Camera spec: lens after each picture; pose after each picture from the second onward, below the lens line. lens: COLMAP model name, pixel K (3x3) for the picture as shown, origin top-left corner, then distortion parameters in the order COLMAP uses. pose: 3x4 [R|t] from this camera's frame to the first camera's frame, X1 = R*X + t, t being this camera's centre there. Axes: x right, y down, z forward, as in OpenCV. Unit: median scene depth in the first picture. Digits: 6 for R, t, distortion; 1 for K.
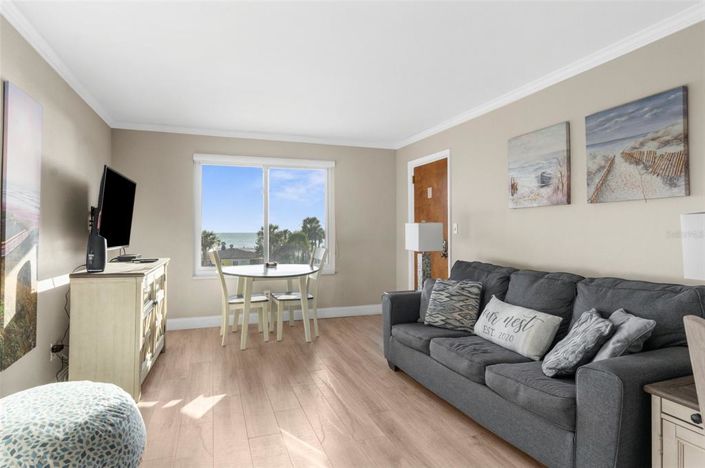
lens RADIAL K [[392.2, 0, 353.6], [0, 392.2, 228.1], [0, 0, 1]] dist [-0.014481, 0.003940]
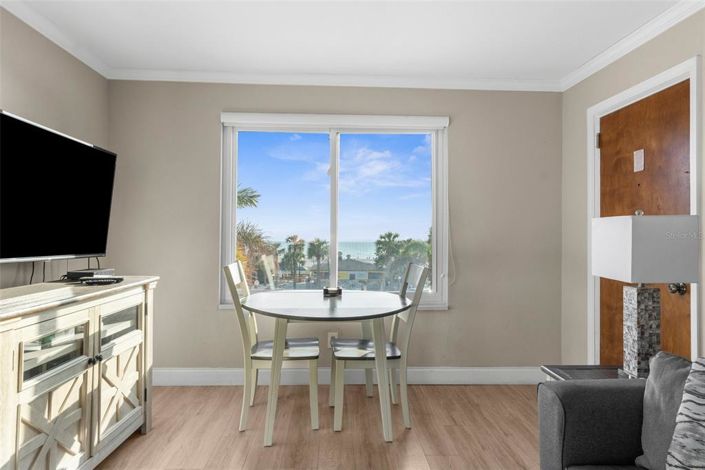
lens RADIAL K [[455.7, 0, 354.0], [0, 455.7, 230.4], [0, 0, 1]] dist [-0.005024, 0.004710]
pose [[0.956327, 0.006538, -0.292227, 0.025279], [-0.010920, 0.999851, -0.013367, 0.014200], [0.292096, 0.015975, 0.956256, 0.485171]]
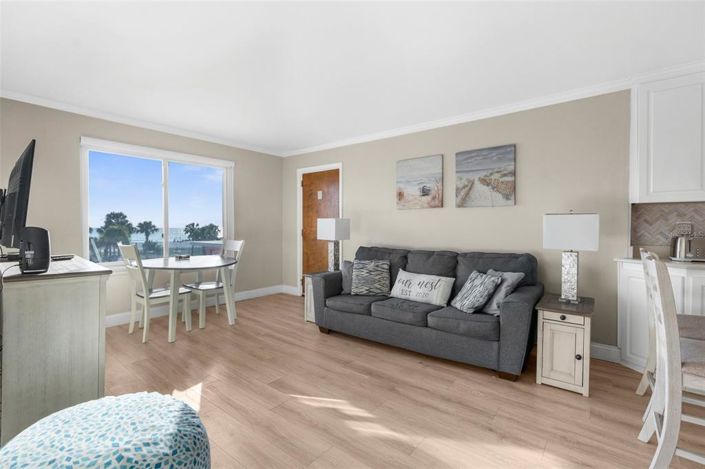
lens RADIAL K [[317.1, 0, 353.9], [0, 317.1, 234.9], [0, 0, 1]] dist [-0.011914, 0.000828]
pose [[0.848726, -0.012741, 0.528679, -0.366203], [-0.005306, 0.999454, 0.032605, 0.007881], [-0.528806, -0.030478, 0.848195, 0.087284]]
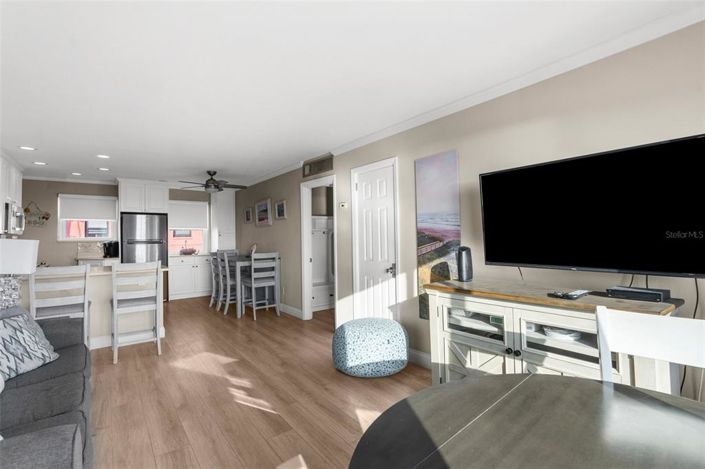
lens RADIAL K [[317.1, 0, 355.0], [0, 317.1, 233.0], [0, 0, 1]] dist [-0.011914, 0.000828]
pose [[-0.947531, 0.015282, -0.319298, -0.082316], [0.019872, 0.999741, -0.011123, -0.012367], [0.319045, -0.016885, -0.947589, 1.428521]]
